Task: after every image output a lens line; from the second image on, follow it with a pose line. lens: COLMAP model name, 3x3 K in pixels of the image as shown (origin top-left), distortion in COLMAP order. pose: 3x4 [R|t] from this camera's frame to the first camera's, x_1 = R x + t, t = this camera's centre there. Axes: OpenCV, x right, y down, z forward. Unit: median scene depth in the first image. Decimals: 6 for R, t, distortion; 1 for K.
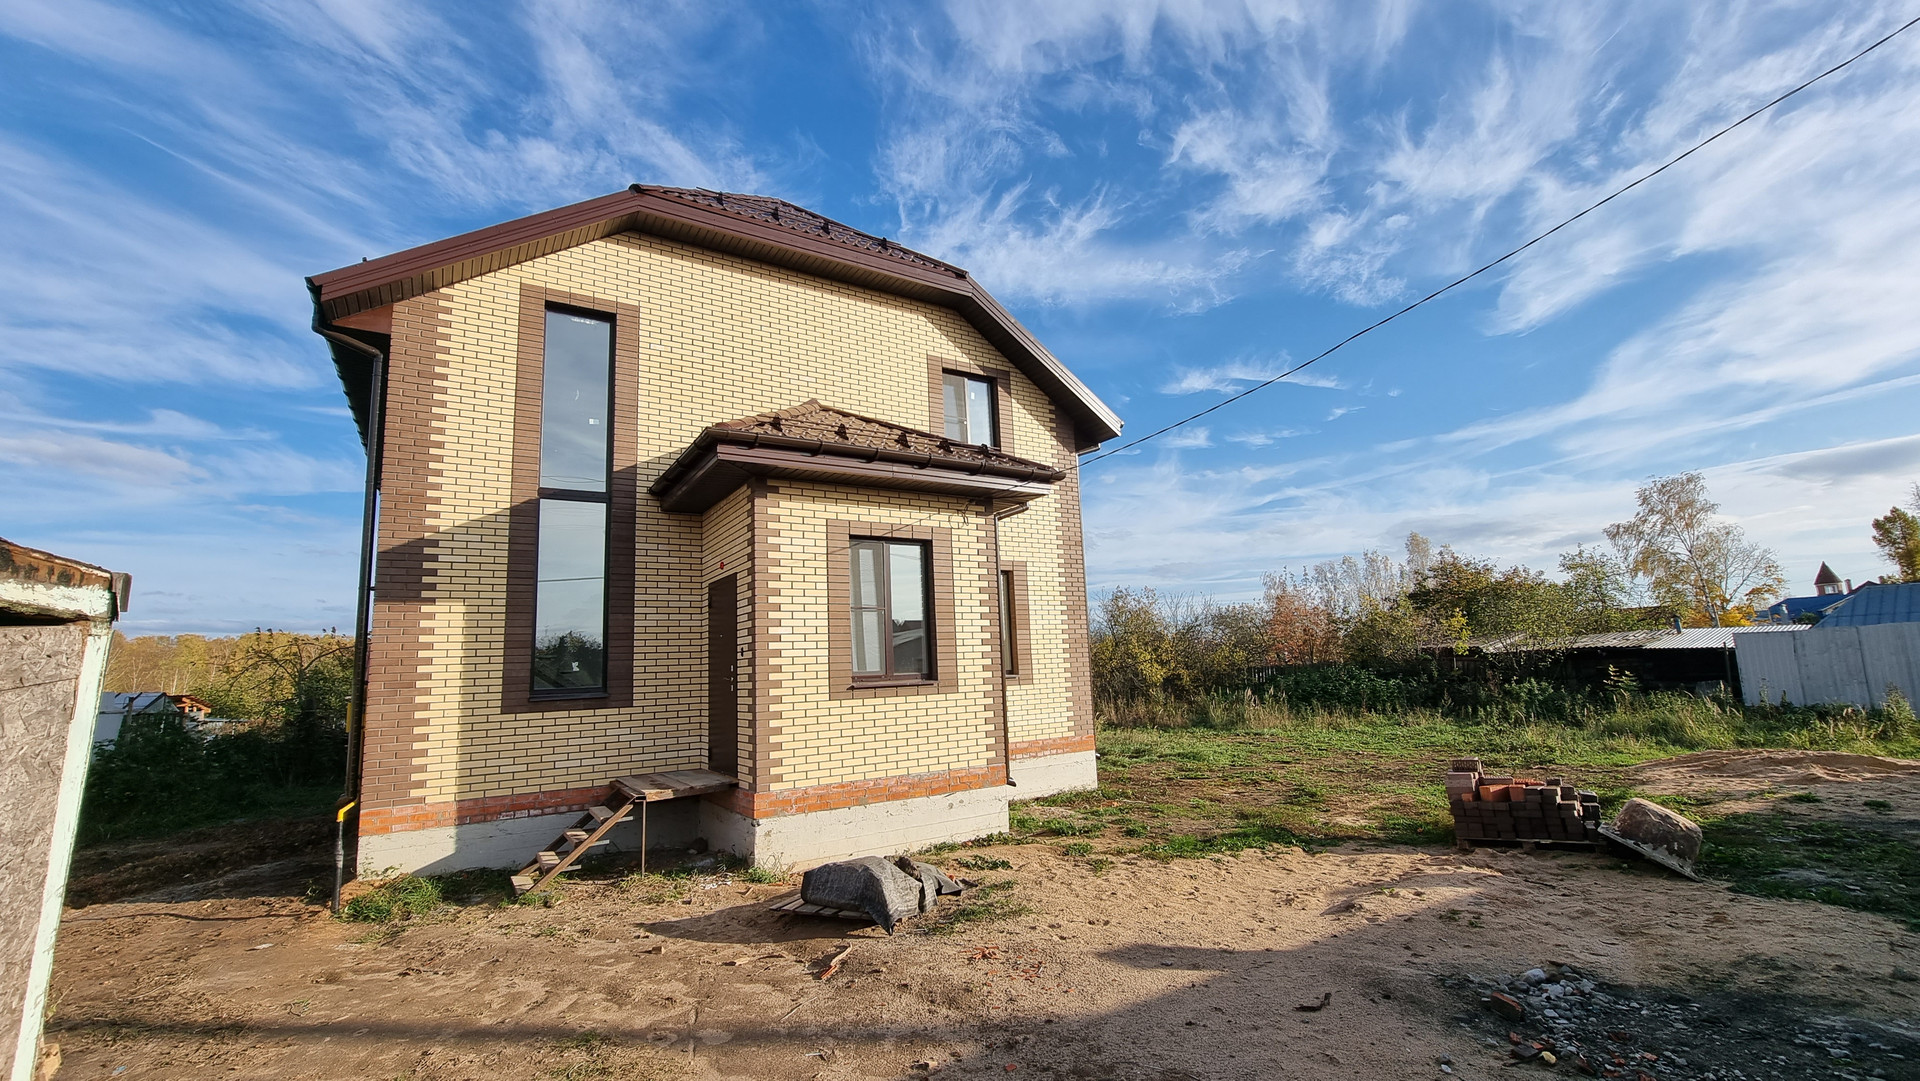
lens RADIAL K [[786.9, 0, 962.8], [0, 786.9, 557.1], [0, 0, 1]] dist [-0.003590, 0.000653]
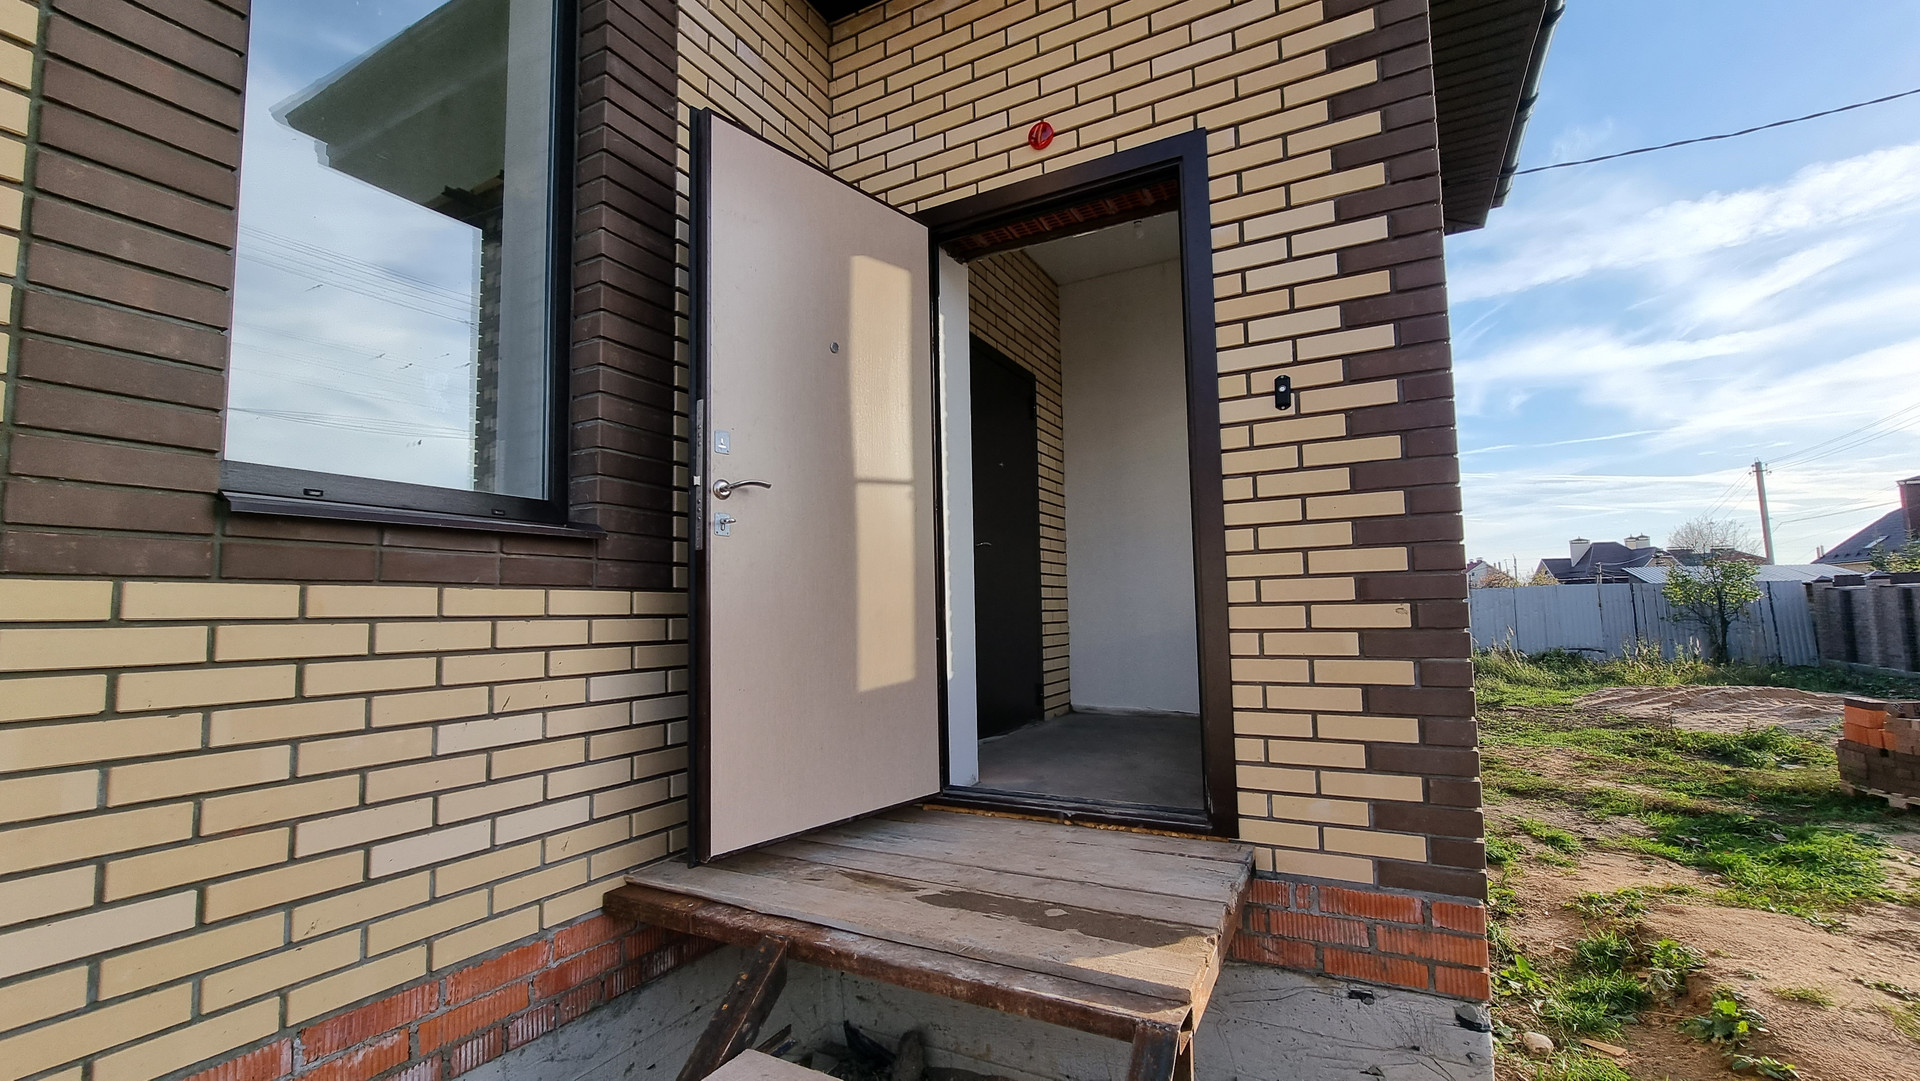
lens RADIAL K [[786.9, 0, 958.5], [0, 786.9, 554.2], [0, 0, 1]] dist [-0.003590, 0.000653]
pose [[0.870873, 0.063527, 0.487385, -0.503259], [-0.089139, 0.995582, 0.029509, 0.175951], [-0.483357, -0.069143, 0.872689, 0.789530]]
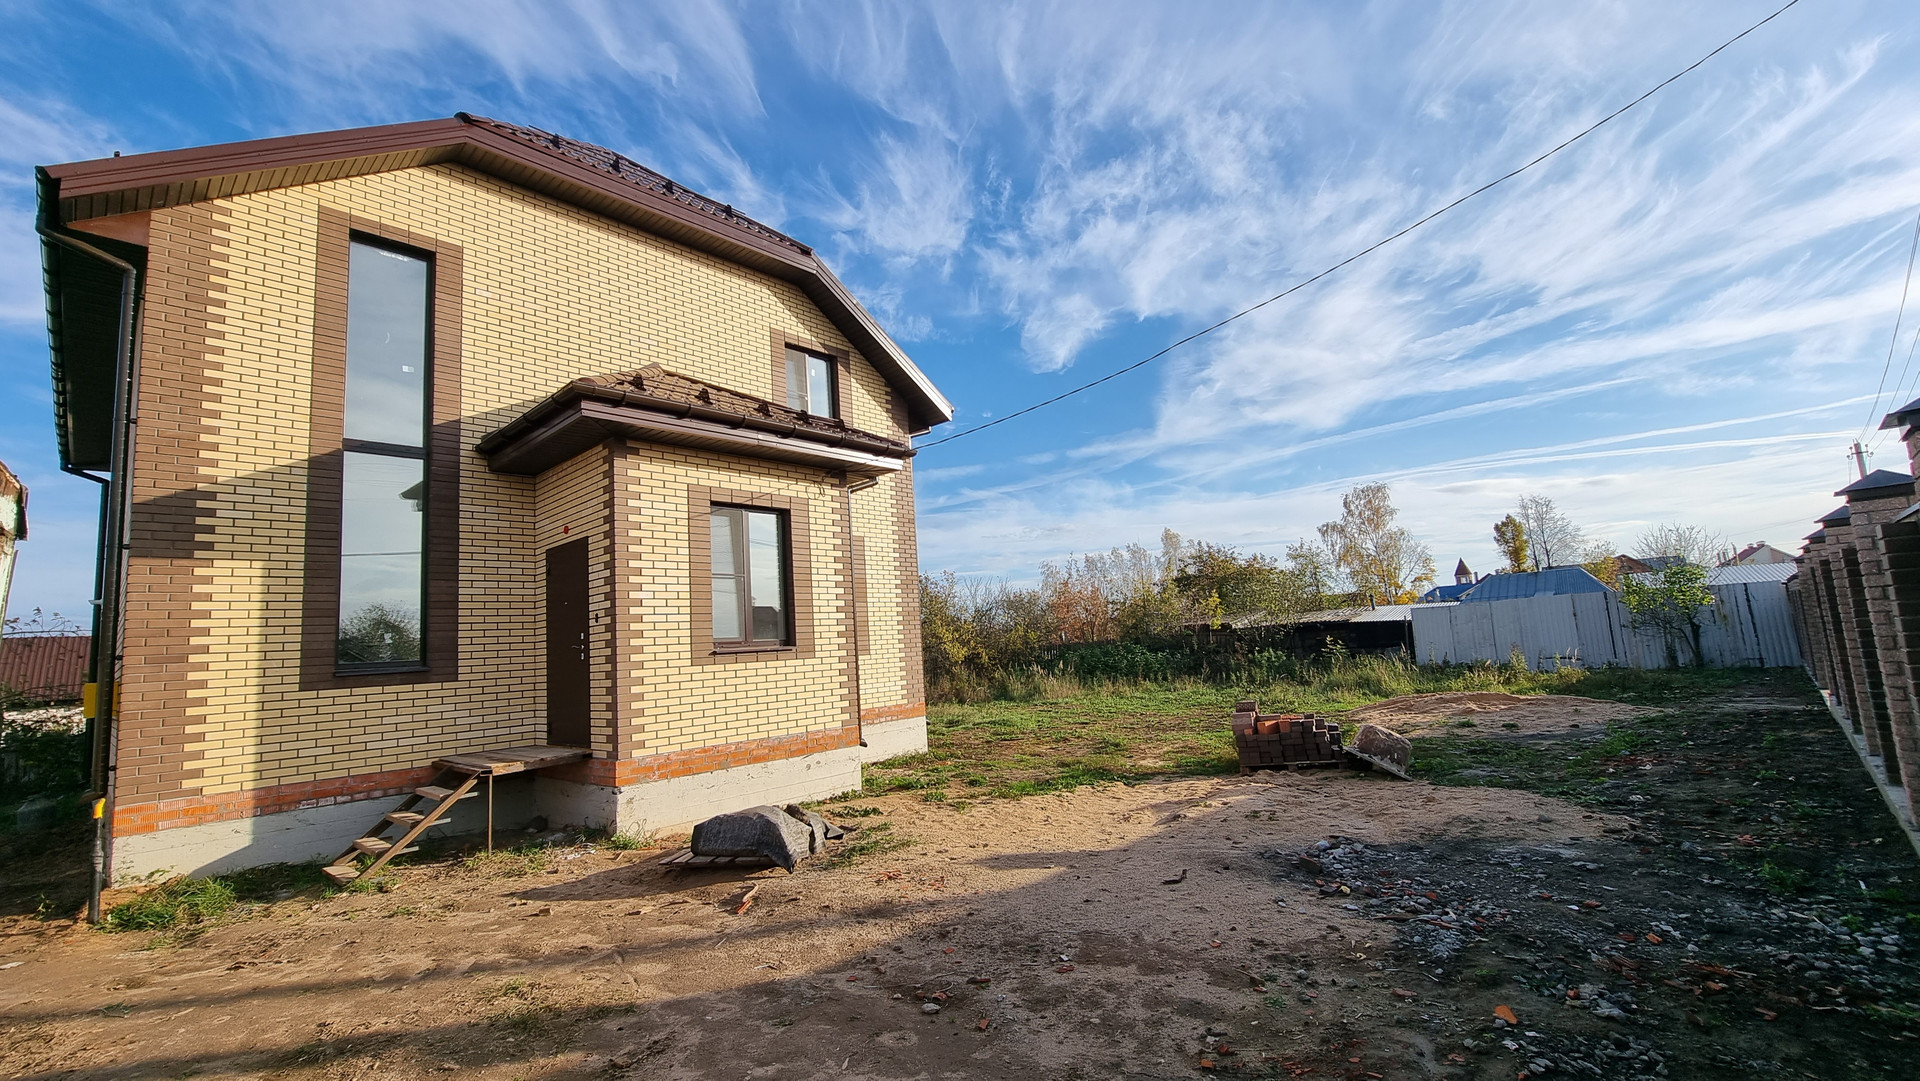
lens RADIAL K [[786.9, 0, 959.2], [0, 786.9, 555.3], [0, 0, 1]] dist [-0.003590, 0.000653]
pose [[0.964917, 0.011699, 0.262295, -0.103254], [-0.014722, 0.999846, 0.009563, 0.027169], [-0.262143, -0.013089, 0.964940, -0.046843]]
